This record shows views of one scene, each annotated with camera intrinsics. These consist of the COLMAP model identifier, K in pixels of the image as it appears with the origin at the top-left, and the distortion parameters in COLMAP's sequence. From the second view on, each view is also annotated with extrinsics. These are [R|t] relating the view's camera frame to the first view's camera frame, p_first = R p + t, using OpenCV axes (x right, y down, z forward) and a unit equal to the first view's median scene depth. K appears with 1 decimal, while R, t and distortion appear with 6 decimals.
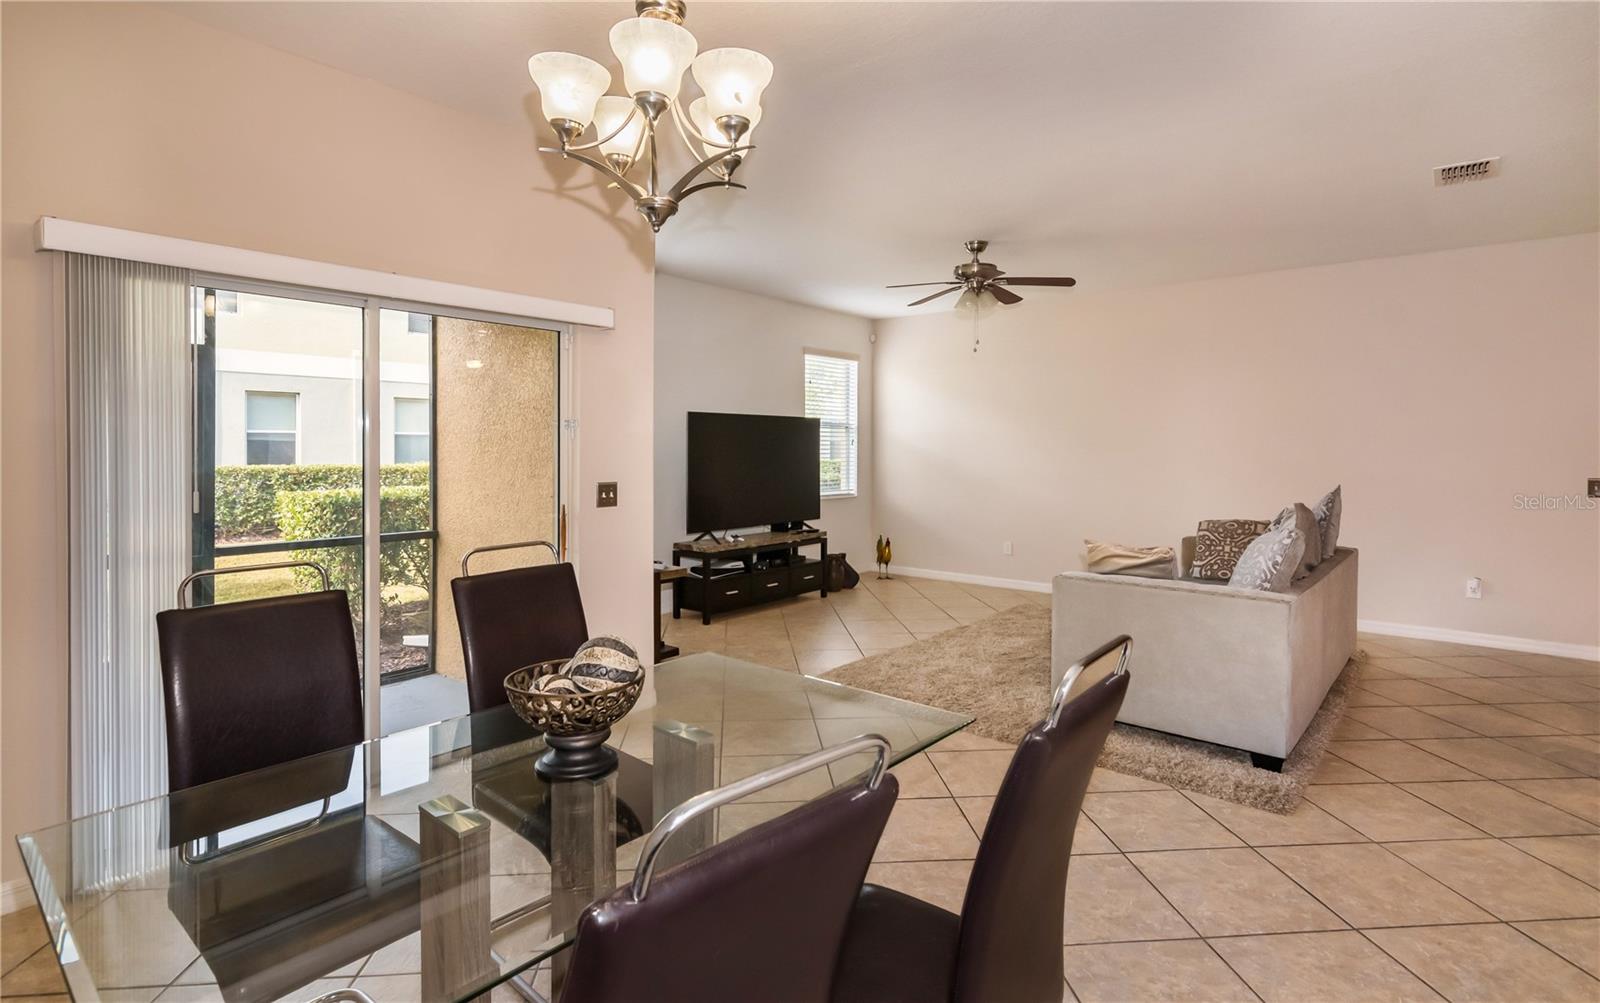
lens RADIAL K [[785.9, 0, 805.3], [0, 785.9, 491.9], [0, 0, 1]] dist [0.001751, 0.000280]
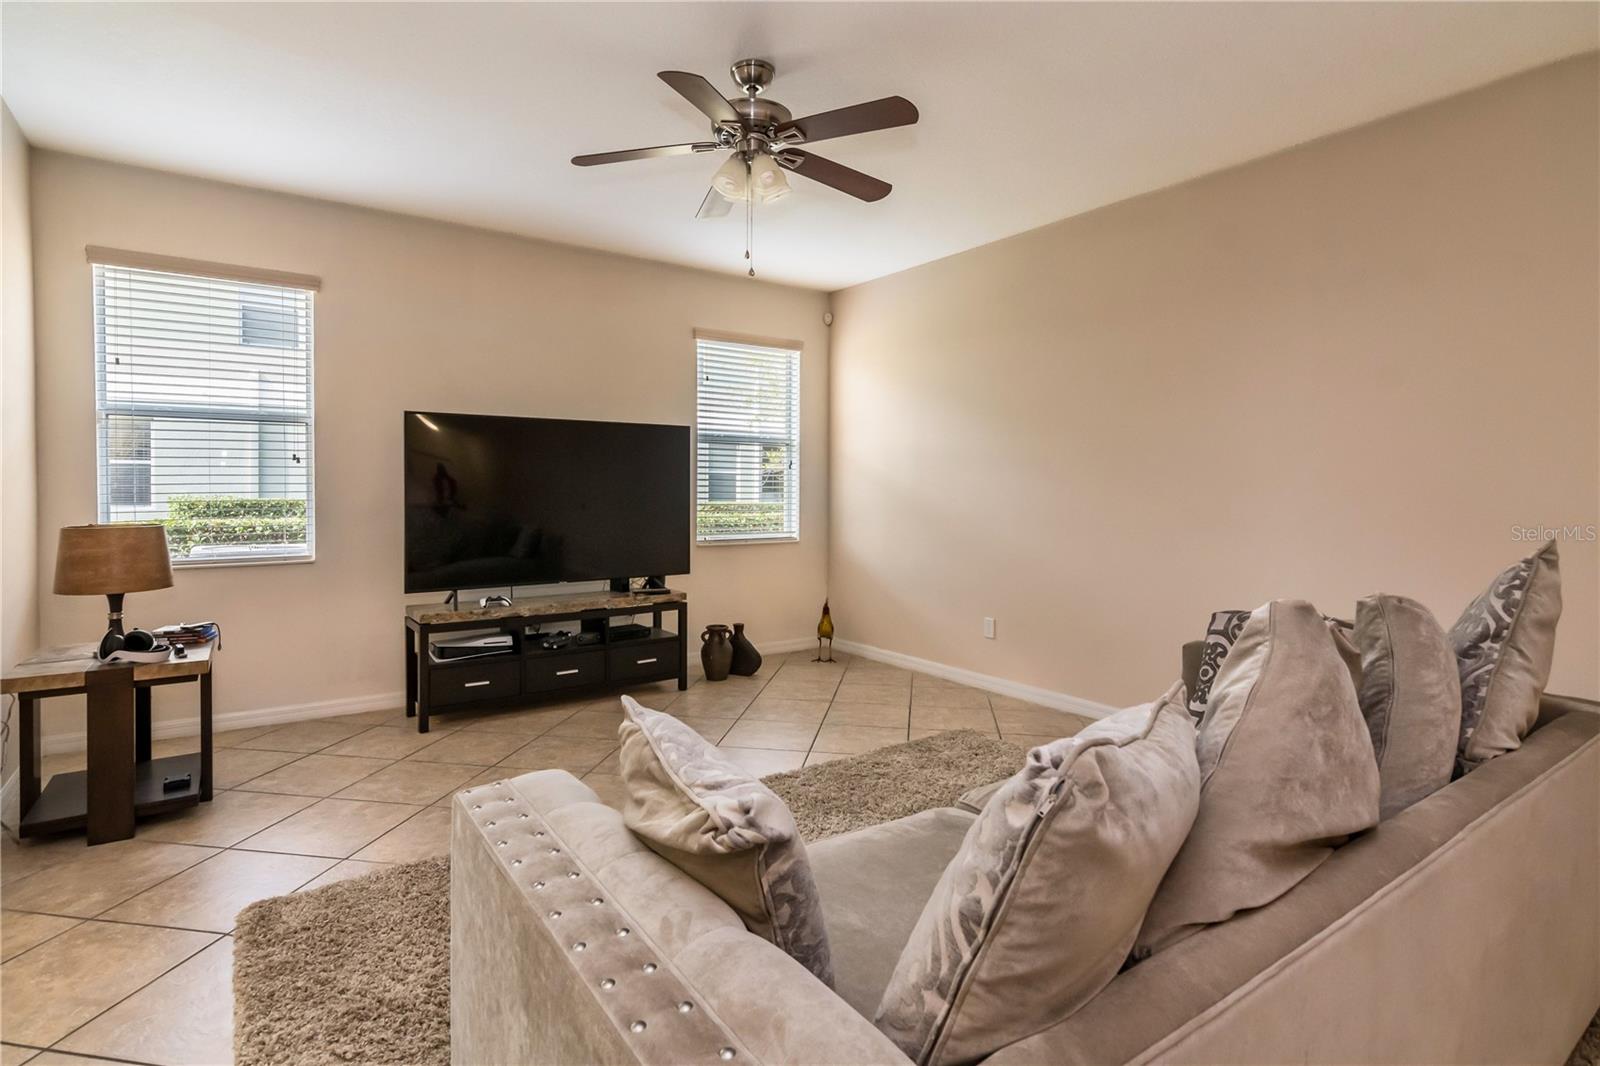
lens RADIAL K [[782.1, 0, 800.0], [0, 782.1, 533.0], [0, 0, 1]] dist [0.024596, -0.000260]
pose [[0.971171, 0.017654, -0.237731, 0.283990], [-0.017596, 0.999842, 0.002368, -0.004636], [0.237736, 0.001883, 0.971328, 0.370975]]
